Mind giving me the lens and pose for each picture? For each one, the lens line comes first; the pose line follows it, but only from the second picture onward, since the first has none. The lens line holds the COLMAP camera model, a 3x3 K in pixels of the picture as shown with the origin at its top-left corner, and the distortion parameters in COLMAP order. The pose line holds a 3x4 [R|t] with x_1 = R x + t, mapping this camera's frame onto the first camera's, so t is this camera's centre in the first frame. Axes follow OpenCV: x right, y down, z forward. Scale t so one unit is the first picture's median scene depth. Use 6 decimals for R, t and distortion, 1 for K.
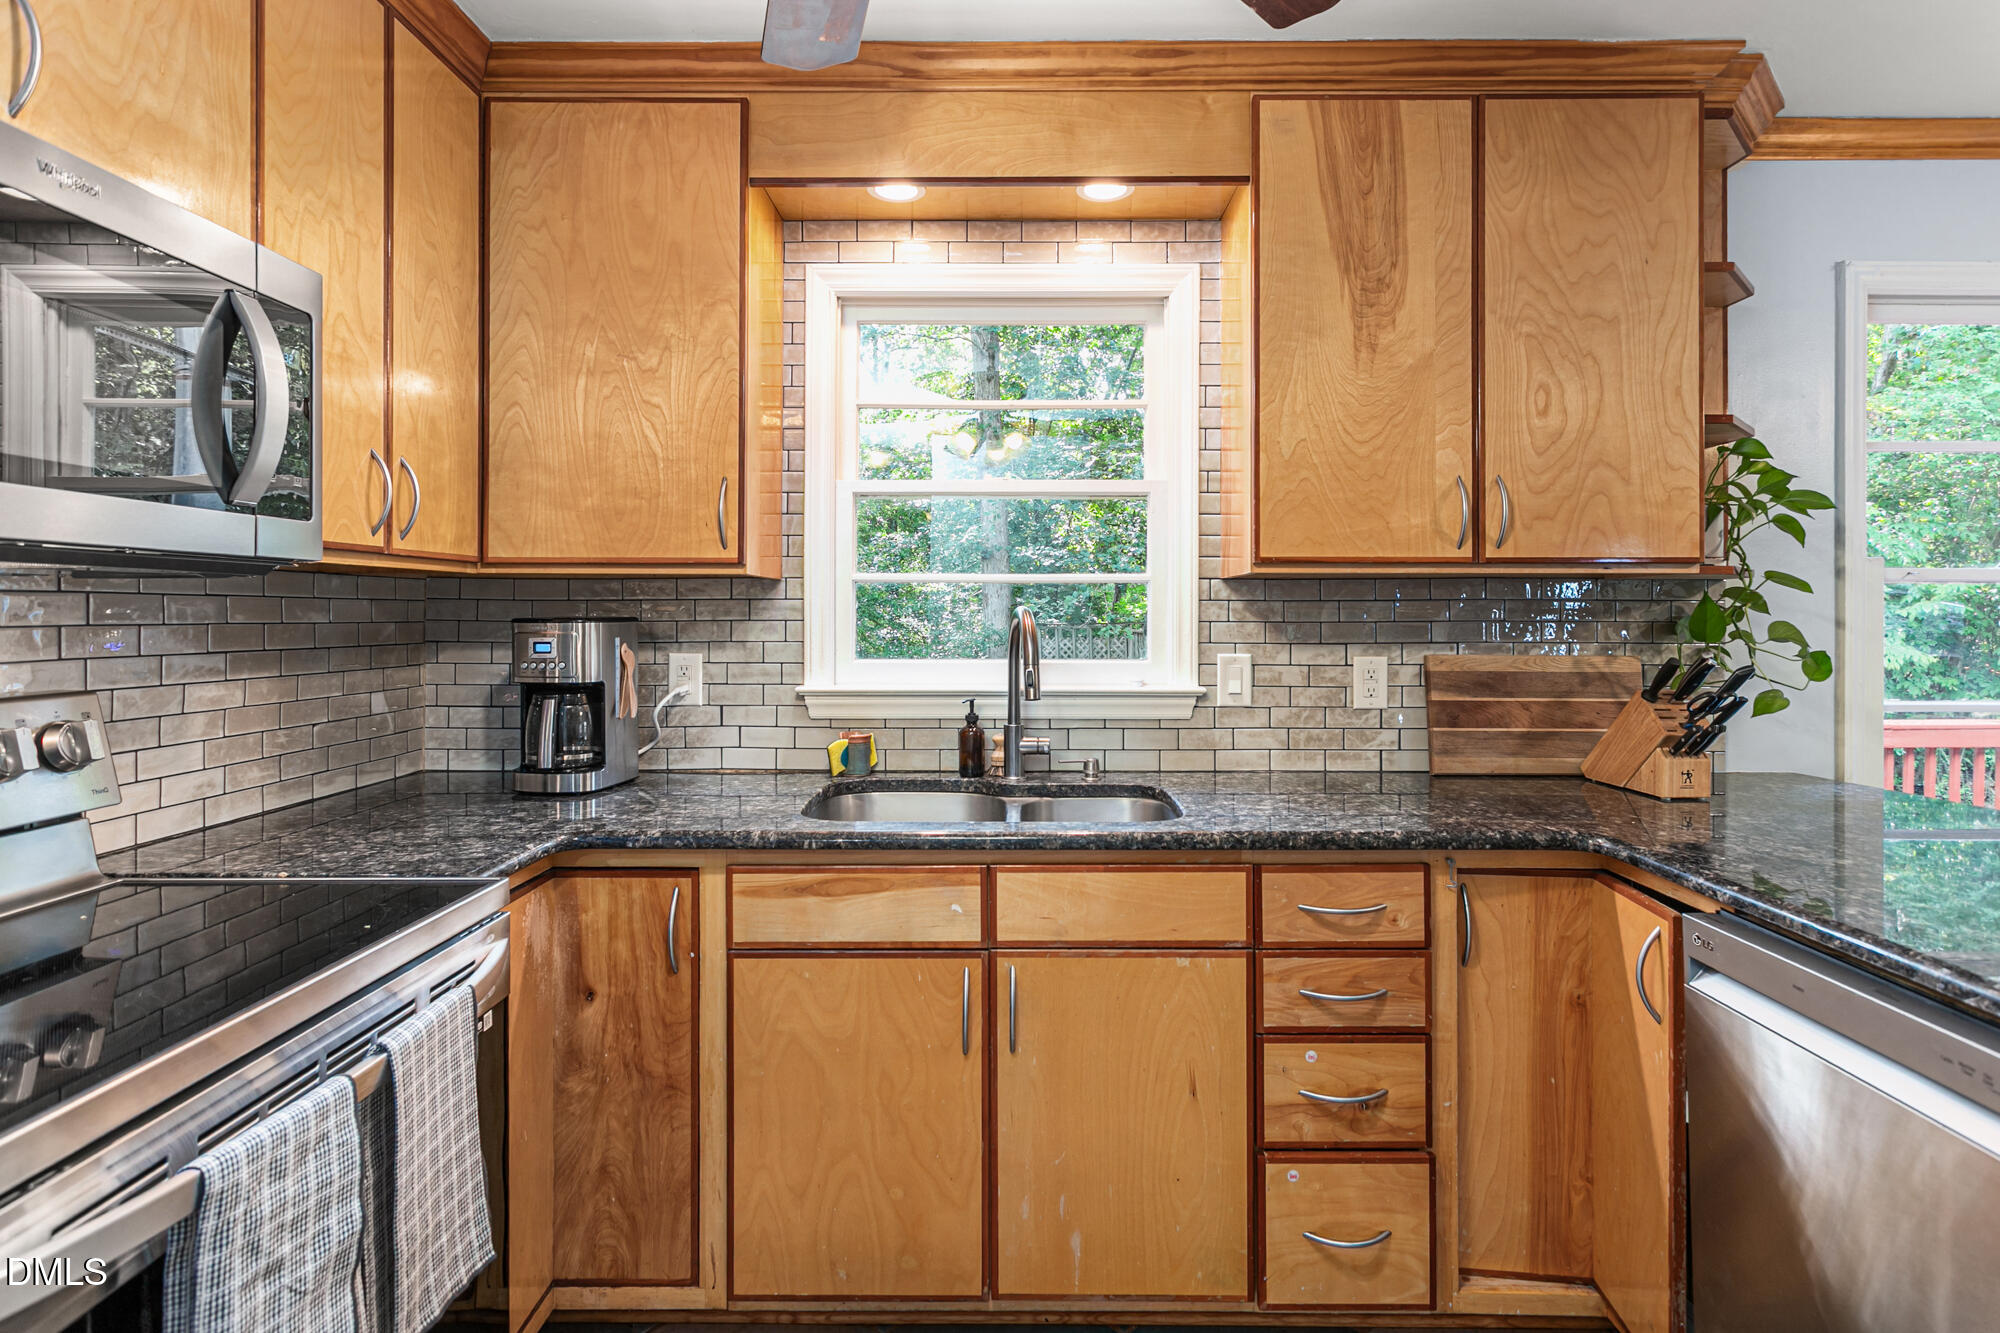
lens RADIAL K [[979.6, 0, 1005.7], [0, 979.6, 608.8], [0, 0, 1]] dist [0.000880, 0.000497]
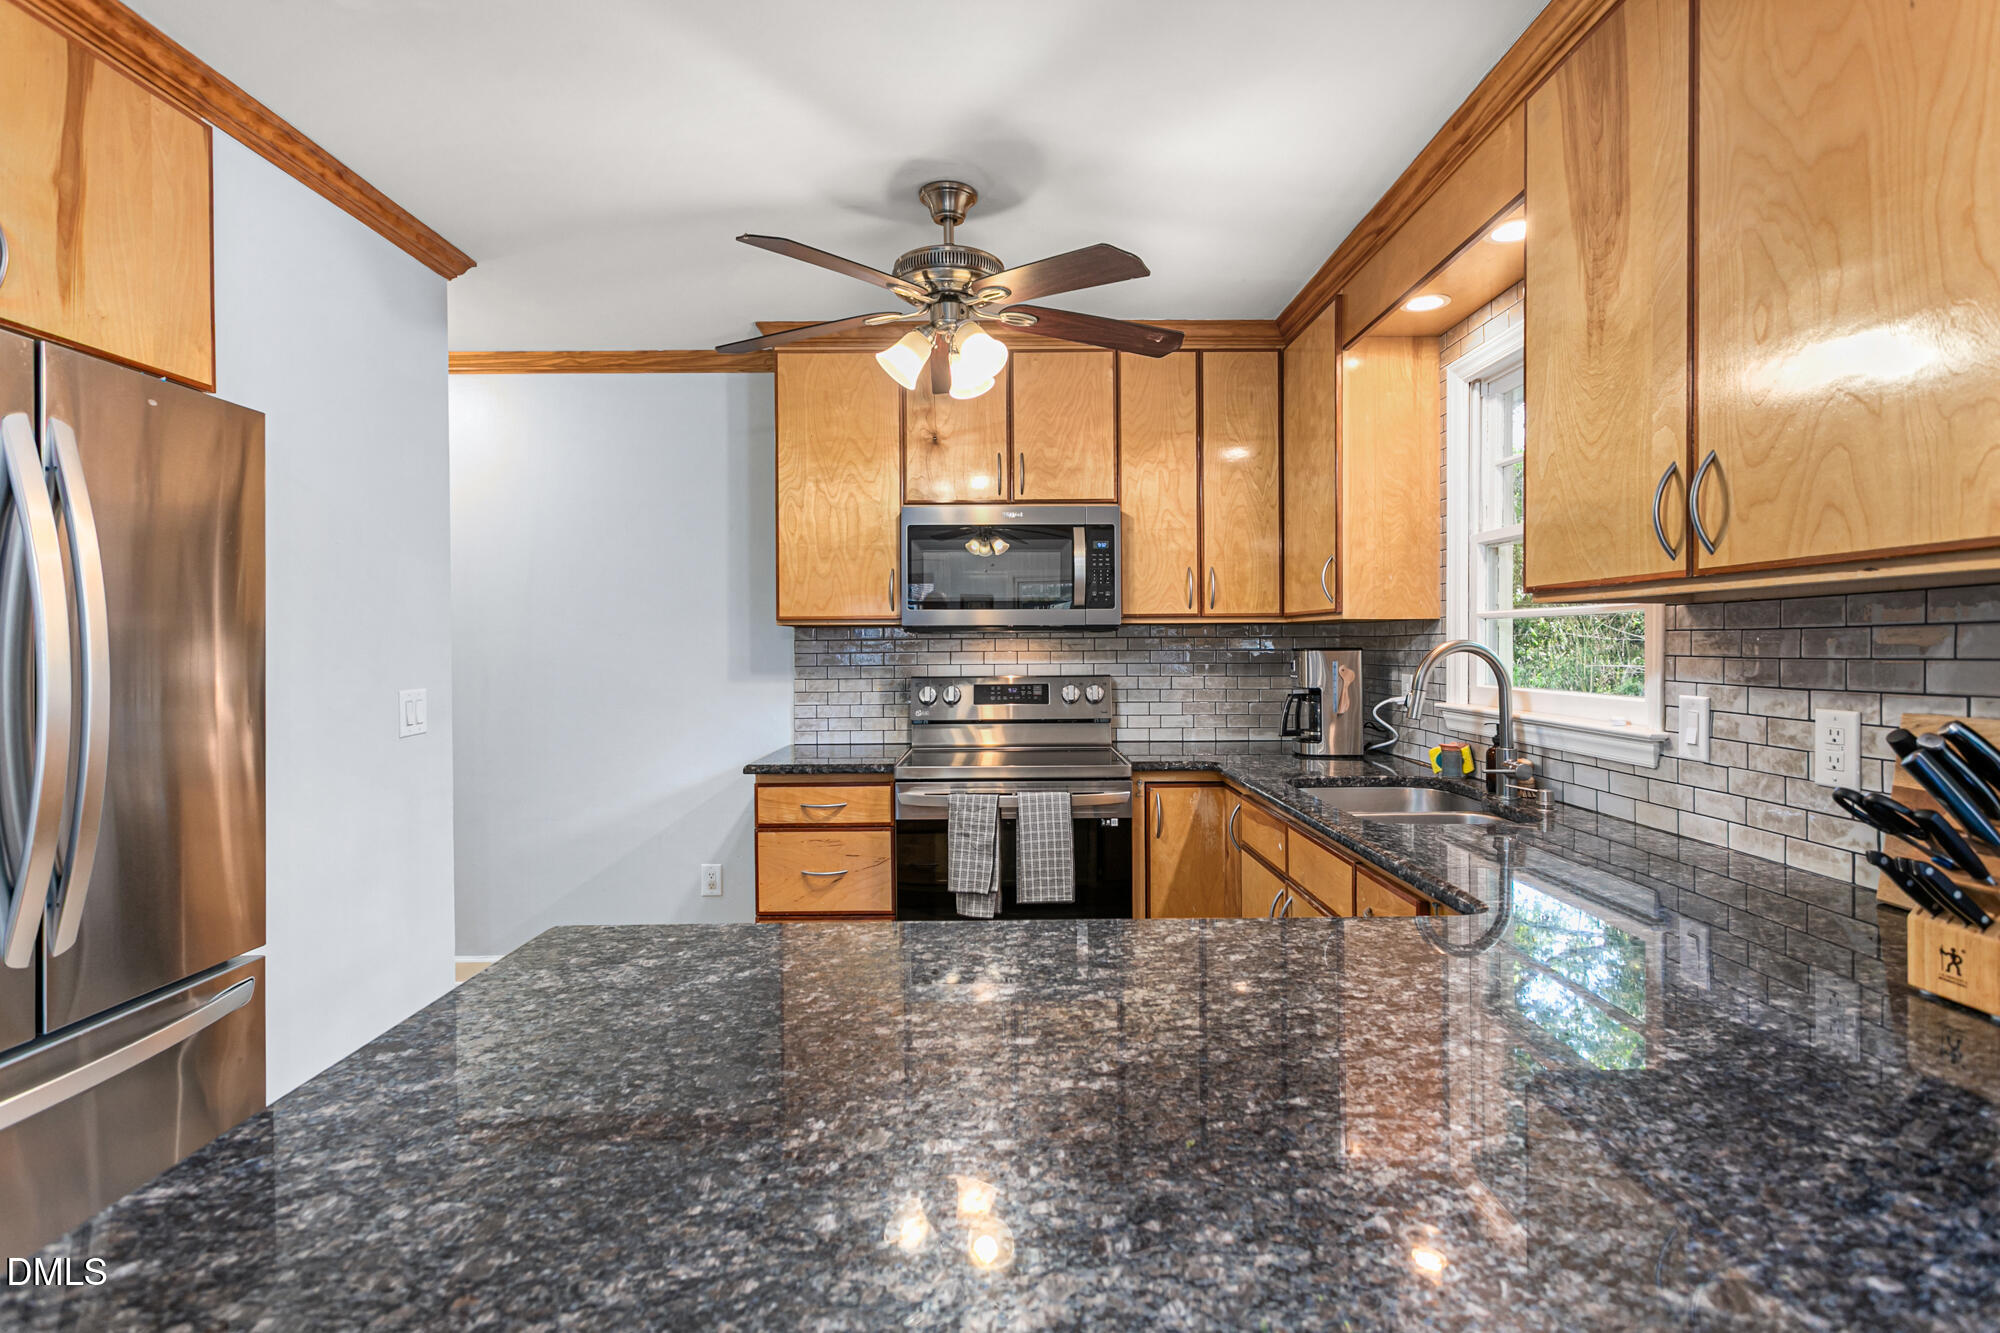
lens RADIAL K [[957.1, 0, 1007.7], [0, 957.1, 647.4], [0, 0, 1]] dist [-0.001407, 0.000673]
pose [[0.021655, 0.003396, -0.999760, 1.171395], [0.007376, 0.999966, 0.003556, -0.001234], [0.999738, -0.007452, 0.021629, 0.477727]]
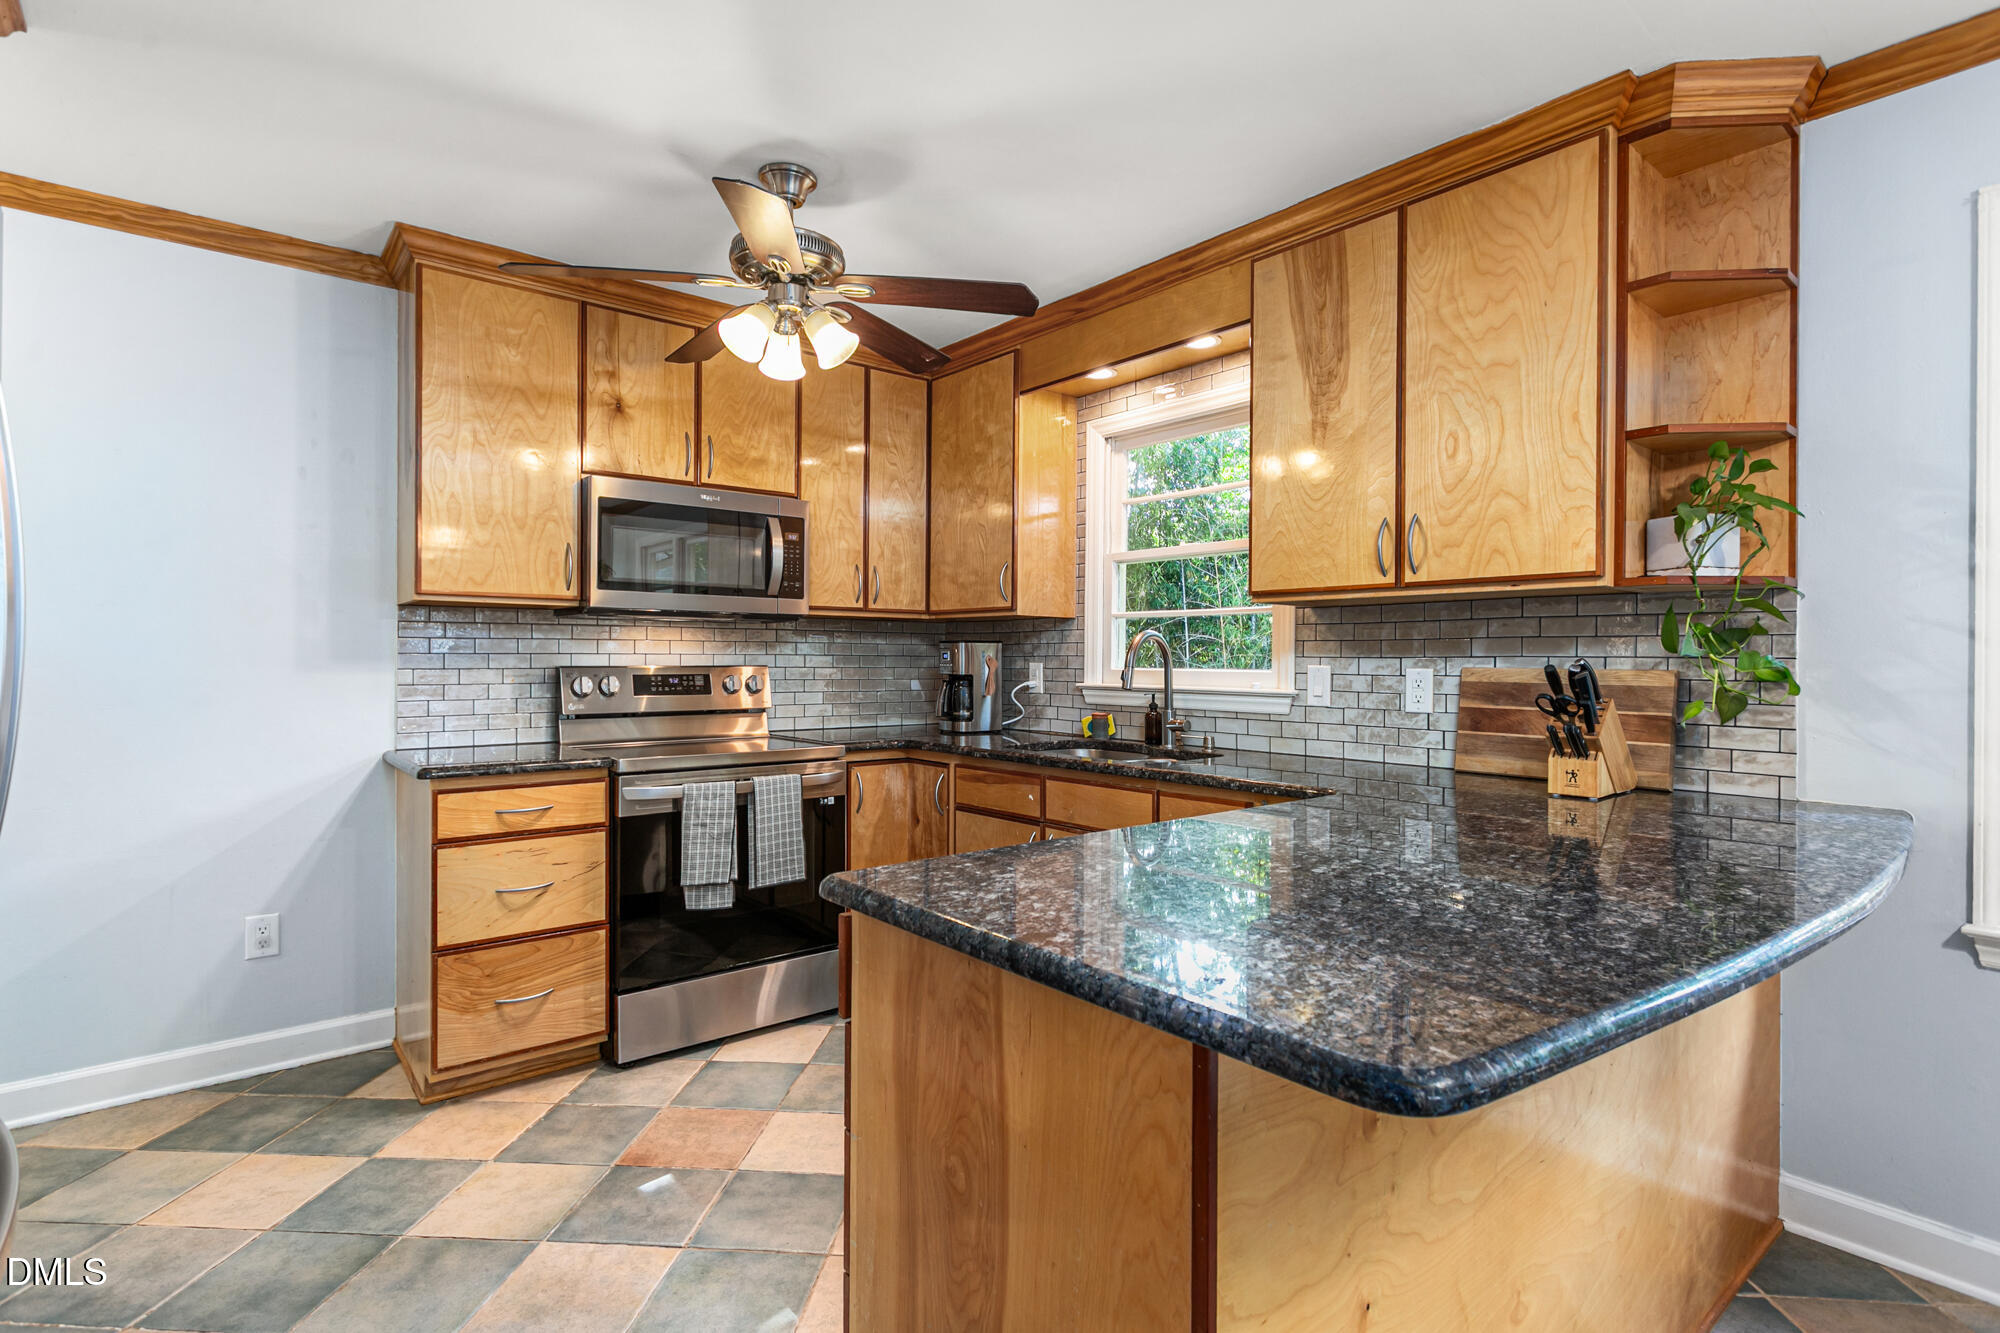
lens RADIAL K [[972.9, 0, 1003.6], [0, 972.9, 653.8], [0, 0, 1]] dist [0.001284, 0.000369]
pose [[0.646311, -0.000793, -0.763074, 1.085944], [-0.003834, 0.999983, -0.004287, 0.043673], [0.763064, 0.005696, 0.646297, -0.162938]]
